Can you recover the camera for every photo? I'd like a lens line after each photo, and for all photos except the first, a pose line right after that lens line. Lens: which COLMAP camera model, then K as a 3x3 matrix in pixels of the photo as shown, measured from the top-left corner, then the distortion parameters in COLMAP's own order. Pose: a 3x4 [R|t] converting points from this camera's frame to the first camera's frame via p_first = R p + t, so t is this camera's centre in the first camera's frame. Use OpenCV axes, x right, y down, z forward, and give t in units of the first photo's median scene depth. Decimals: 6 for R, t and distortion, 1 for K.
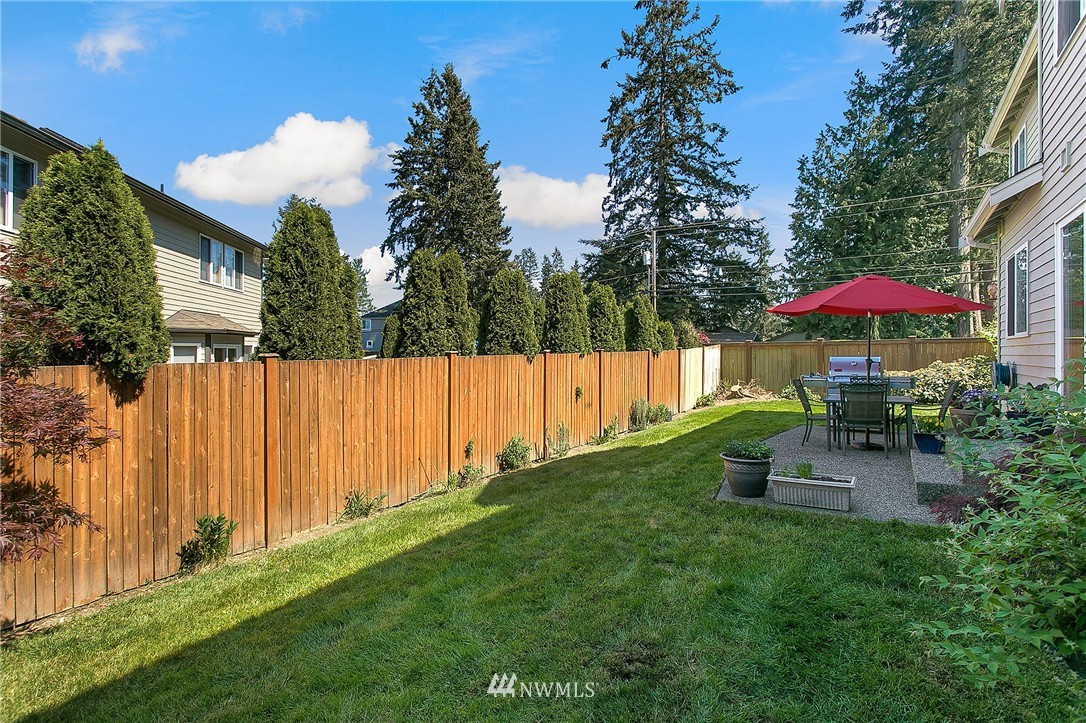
lens RADIAL K [[510.6, 0, 546.3], [0, 510.6, 357.3], [0, 0, 1]] dist [0.000480, -0.000241]
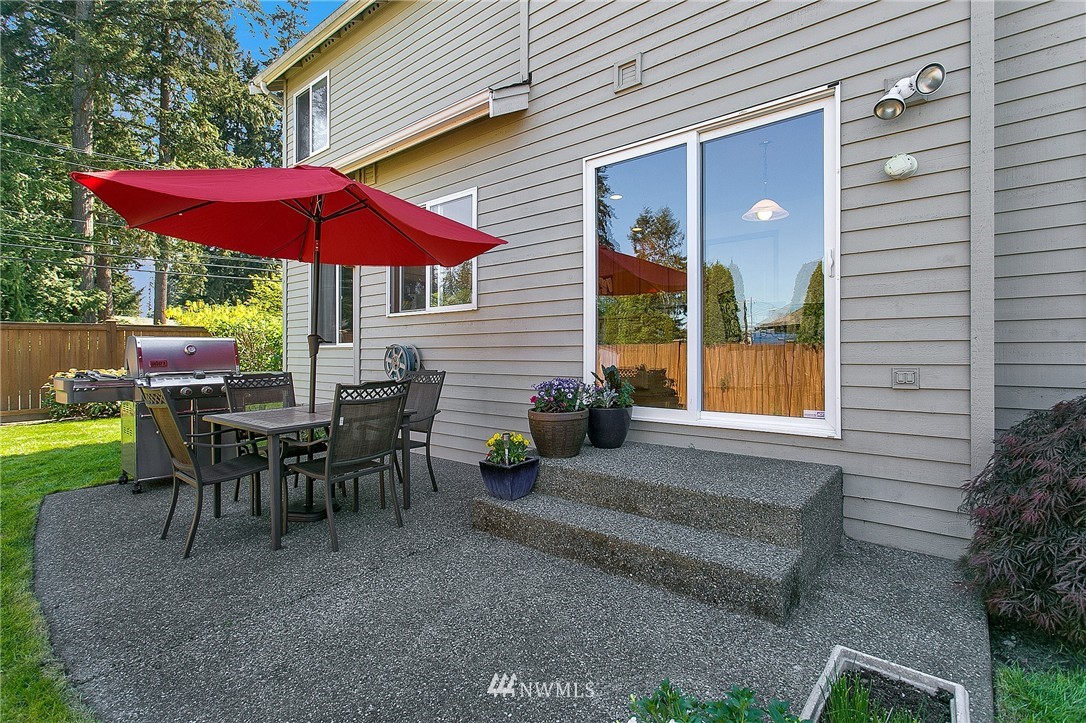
lens RADIAL K [[510.6, 0, 546.3], [0, 510.6, 357.3], [0, 0, 1]] dist [0.000480, -0.000241]
pose [[0.097854, -0.006464, 0.995180, 0.150976], [0.007731, 0.999954, 0.005735, 0.023653], [-0.995171, 0.007132, 0.097900, 0.701458]]
